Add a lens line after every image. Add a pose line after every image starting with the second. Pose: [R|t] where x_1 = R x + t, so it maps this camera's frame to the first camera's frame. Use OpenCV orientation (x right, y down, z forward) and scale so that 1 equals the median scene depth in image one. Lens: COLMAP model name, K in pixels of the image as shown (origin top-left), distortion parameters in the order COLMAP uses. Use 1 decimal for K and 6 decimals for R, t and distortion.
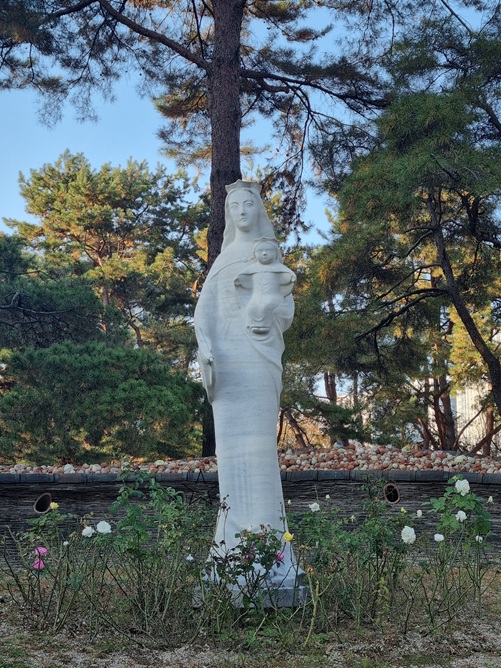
lens RADIAL K [[1098.7, 0, 251.8], [0, 1098.7, 334.8], [0, 0, 1]] dist [0.066654, 0.000000]
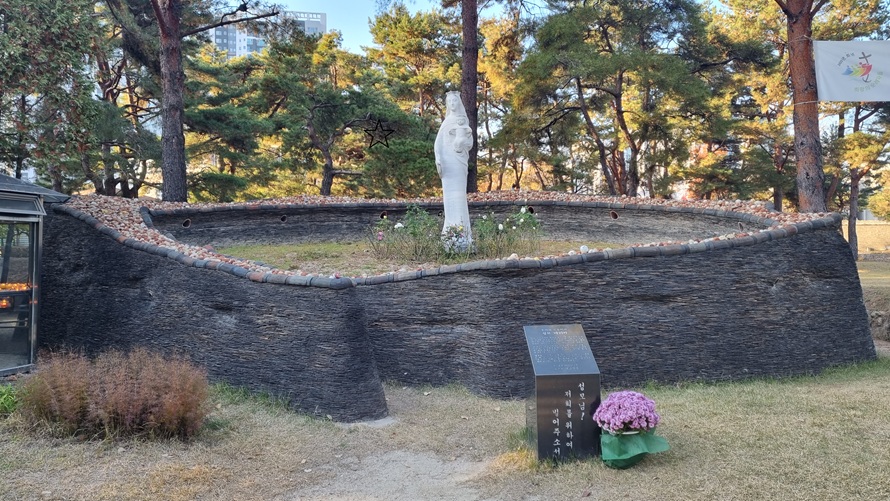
lens RADIAL K [[673.8, 0, 443.4], [0, 673.8, 249.2], [0, 0, 1]] dist [0.000840, 0.000141]
pose [[0.994159, -0.000589, -0.107925, 0.041102], [0.022818, 0.978527, 0.204853, -0.029914], [0.105487, -0.206119, 0.972824, -0.176117]]
